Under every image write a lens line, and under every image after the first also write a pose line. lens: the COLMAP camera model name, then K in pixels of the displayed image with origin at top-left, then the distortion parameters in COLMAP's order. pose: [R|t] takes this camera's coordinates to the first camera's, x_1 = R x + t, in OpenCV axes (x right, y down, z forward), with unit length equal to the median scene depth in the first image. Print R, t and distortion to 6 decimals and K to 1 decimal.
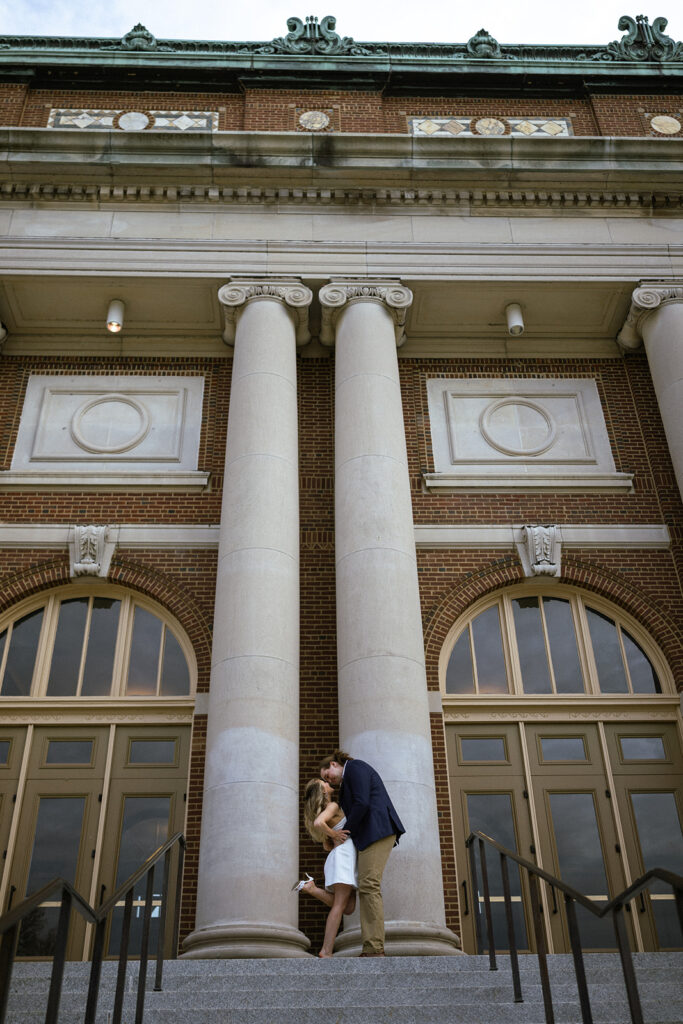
lens RADIAL K [[893.3, 0, 340.2], [0, 893.3, 522.1], [0, 0, 1]] dist [0.037386, 0.006012]
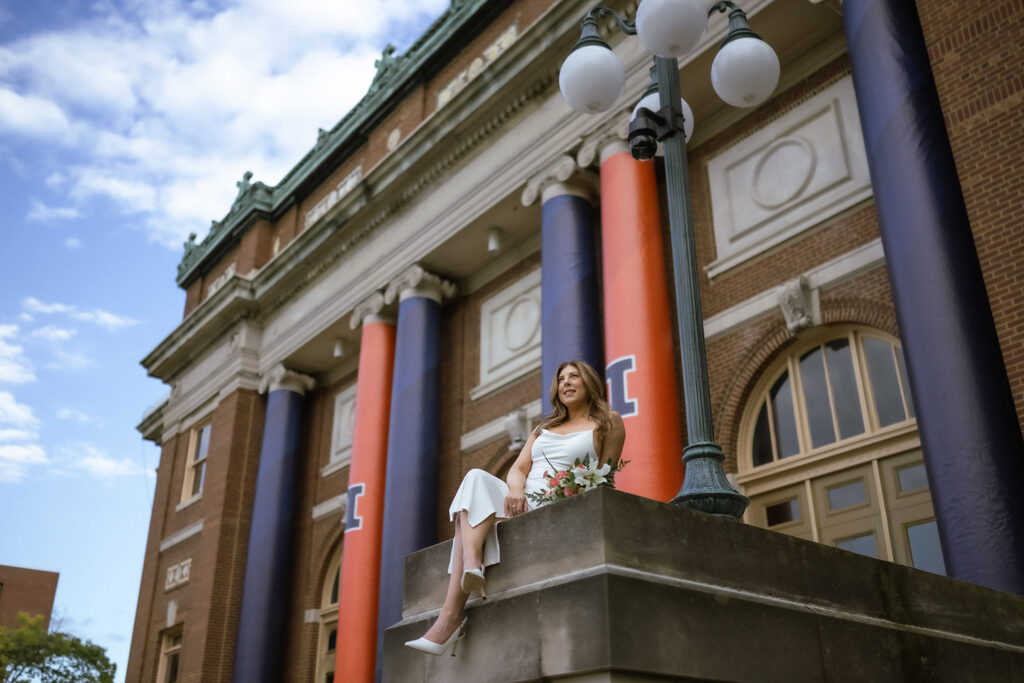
lens RADIAL K [[966.1, 0, 510.9], [0, 966.1, 337.3], [0, 0, 1]] dist [-0.005911, 0.000000]
pose [[0.598614, -0.344201, -0.723317, 0.769385], [0.431920, 0.899158, -0.070423, 0.001641], [0.674616, -0.270259, 0.686916, 0.029157]]
